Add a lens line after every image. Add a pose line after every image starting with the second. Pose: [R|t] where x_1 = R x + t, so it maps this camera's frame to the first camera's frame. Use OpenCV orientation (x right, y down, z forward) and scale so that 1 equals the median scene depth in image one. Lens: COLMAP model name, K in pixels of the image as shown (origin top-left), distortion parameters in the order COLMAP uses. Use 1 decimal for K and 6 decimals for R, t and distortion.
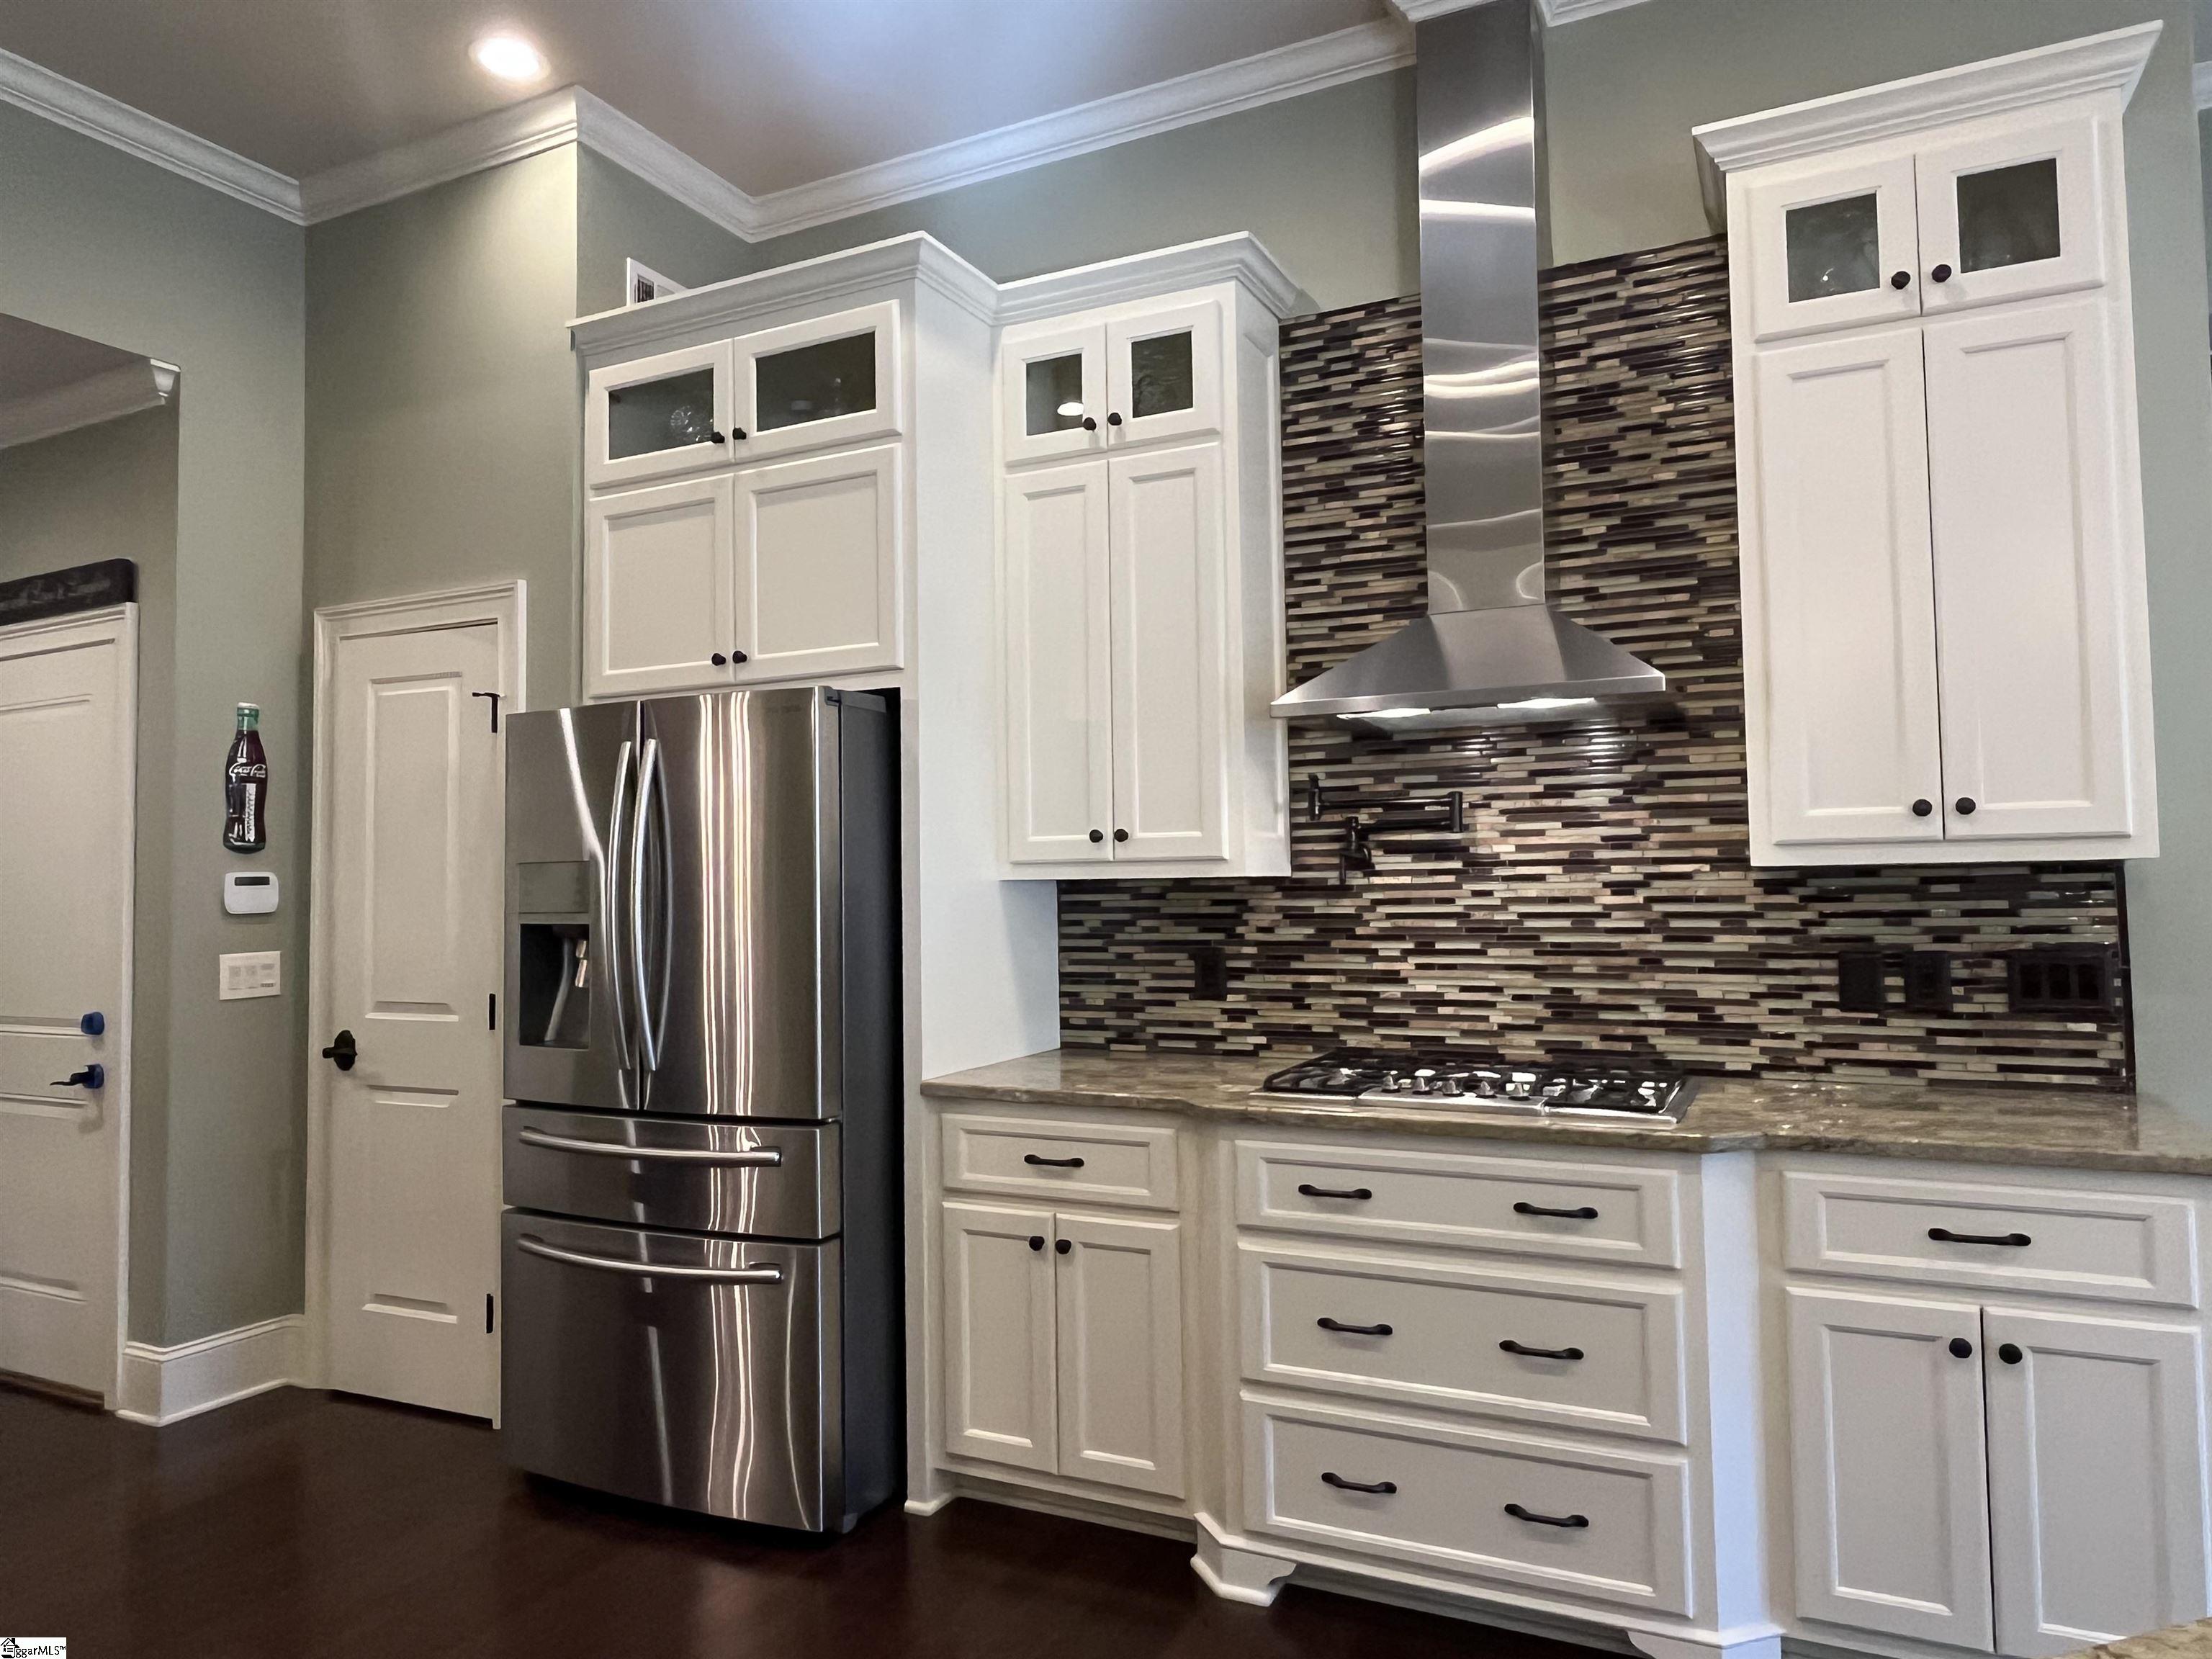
lens RADIAL K [[1436.0, 0, 1102.8], [0, 1436.0, 820.7], [0, 0, 1]] dist [-0.002219, -0.003288]
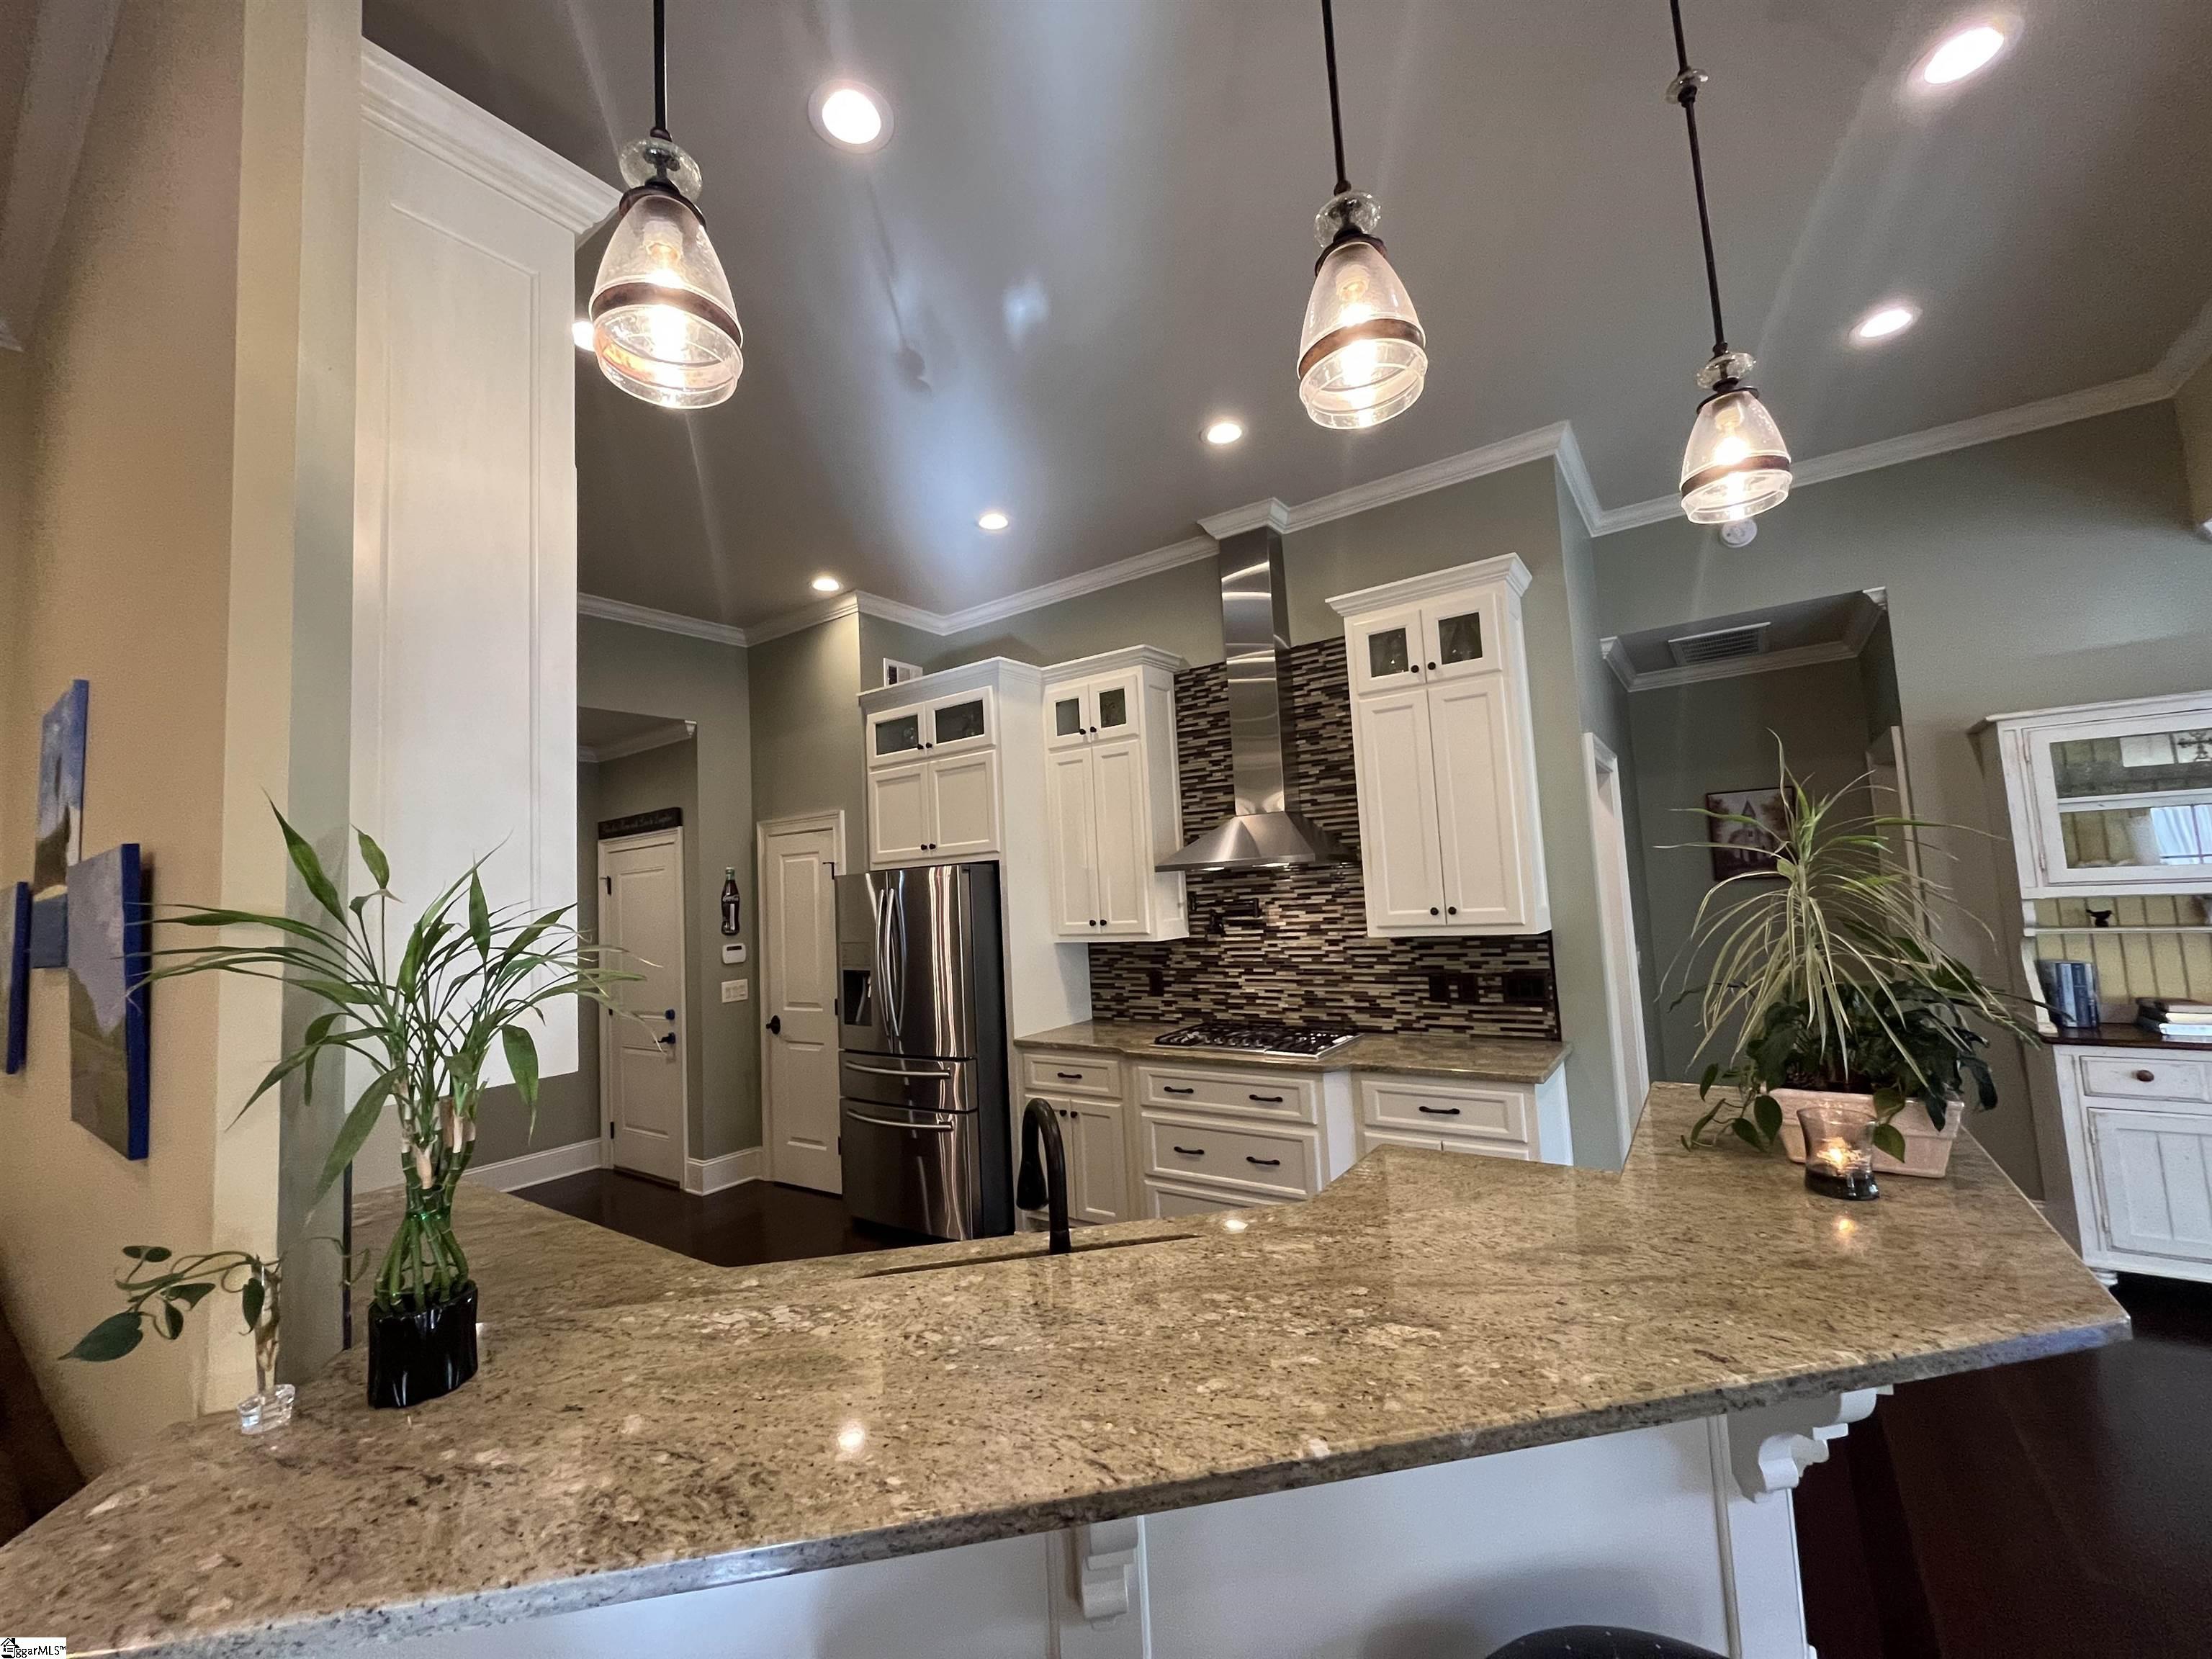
lens RADIAL K [[891.7, 0, 1101.1], [0, 891.7, 823.1], [0, 0, 1]] dist [-0.002928, 0.000224]
pose [[0.986675, -0.050152, -0.154783, 0.219388], [0.045362, 0.998381, -0.034326, -0.091151], [0.156254, 0.026848, 0.987352, -0.320052]]
